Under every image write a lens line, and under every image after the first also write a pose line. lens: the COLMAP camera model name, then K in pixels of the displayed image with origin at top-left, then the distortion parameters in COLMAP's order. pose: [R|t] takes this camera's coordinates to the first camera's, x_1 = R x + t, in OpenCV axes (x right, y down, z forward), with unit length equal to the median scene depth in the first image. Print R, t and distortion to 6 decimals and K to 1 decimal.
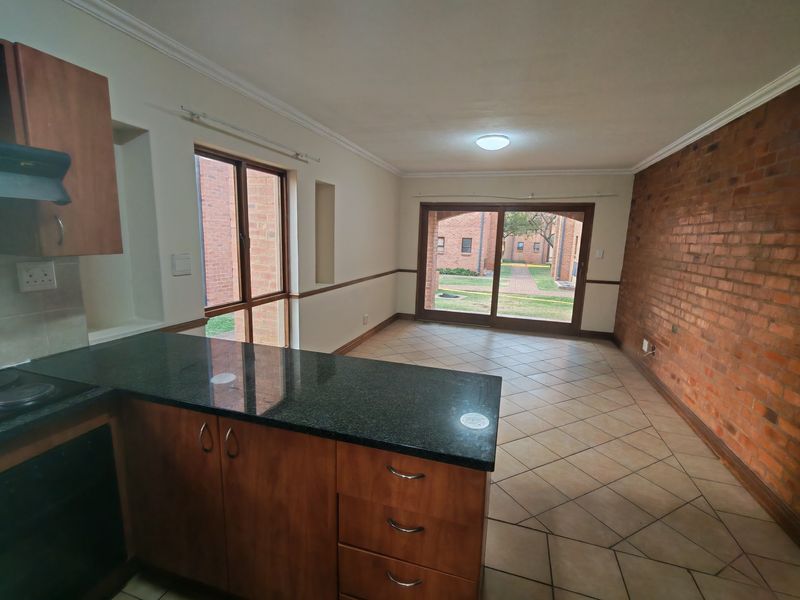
lens RADIAL K [[369.0, 0, 400.0], [0, 369.0, 298.0], [0, 0, 1]] dist [0.002341, 0.000227]
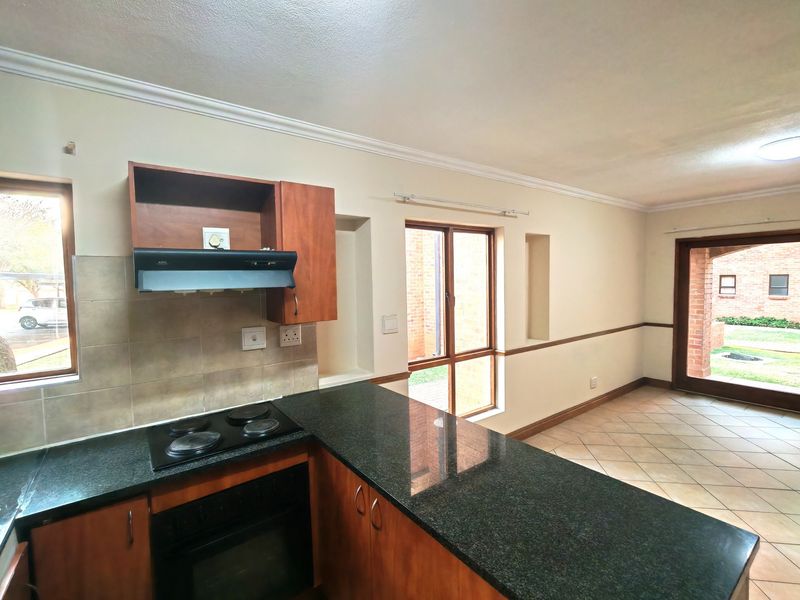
lens RADIAL K [[369.0, 0, 397.8], [0, 369.0, 298.0], [0, 0, 1]] dist [0.002341, 0.000227]
pose [[0.806435, -0.016599, -0.591090, 0.082566], [-0.054754, 0.993215, -0.102594, -0.040456], [0.588782, 0.115100, 0.800055, 0.059726]]
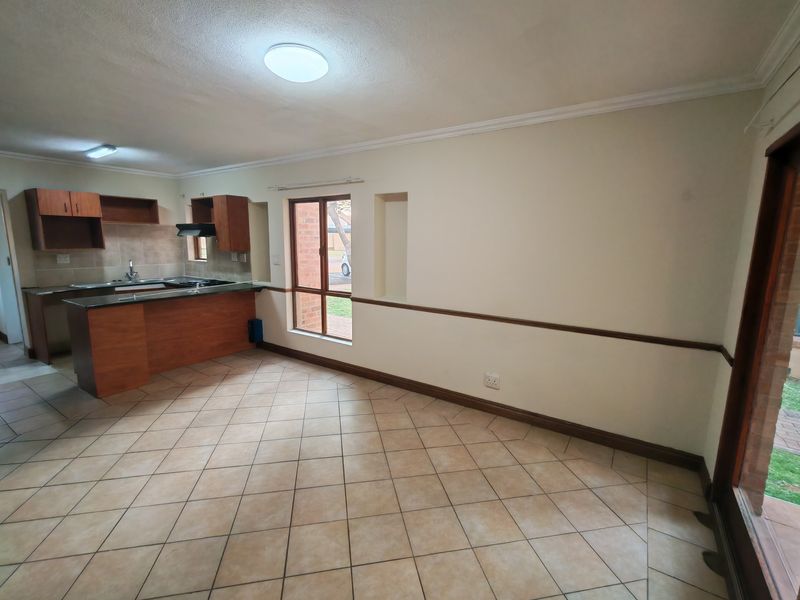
lens RADIAL K [[369.0, 0, 404.7], [0, 369.0, 300.6], [0, 0, 1]] dist [0.002341, 0.000227]
pose [[-0.278375, 0.123854, -0.952454, 0.916982], [-0.182936, 0.966661, 0.179168, -0.278095], [0.942890, 0.224114, -0.246437, 1.667831]]
